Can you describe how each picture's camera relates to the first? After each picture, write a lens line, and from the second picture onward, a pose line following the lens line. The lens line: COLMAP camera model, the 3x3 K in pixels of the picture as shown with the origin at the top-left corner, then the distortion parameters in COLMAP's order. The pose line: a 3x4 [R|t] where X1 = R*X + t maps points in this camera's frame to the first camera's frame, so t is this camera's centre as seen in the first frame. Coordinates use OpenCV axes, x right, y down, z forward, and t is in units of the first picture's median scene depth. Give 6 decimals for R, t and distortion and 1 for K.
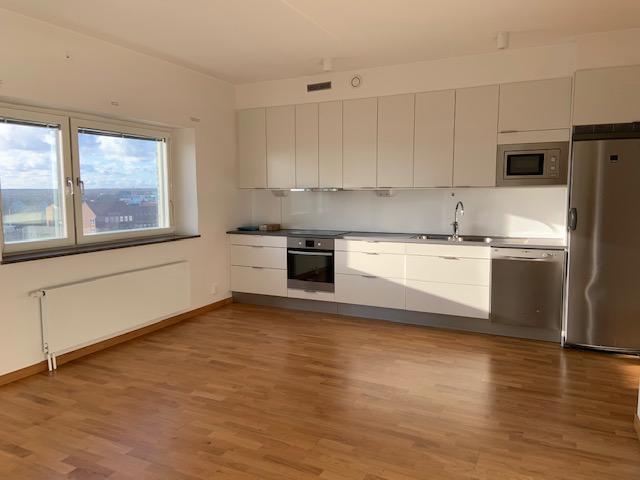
lens RADIAL K [[492.2, 0, 320.3], [0, 492.2, 222.8], [0, 0, 1]] dist [0.138044, -0.137140]
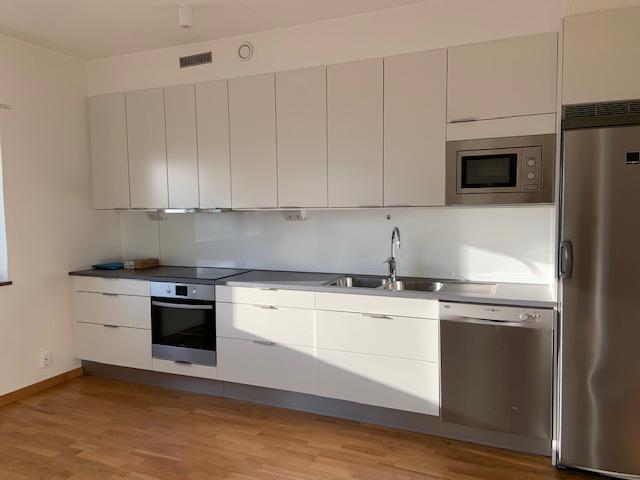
lens RADIAL K [[492.2, 0, 320.3], [0, 492.2, 222.8], [0, 0, 1]] dist [0.138044, -0.137140]
pose [[0.999244, -0.008027, 0.038037, 0.151317], [0.009338, 0.999364, -0.034408, -0.027034], [-0.037736, 0.034737, 0.998684, 0.335232]]
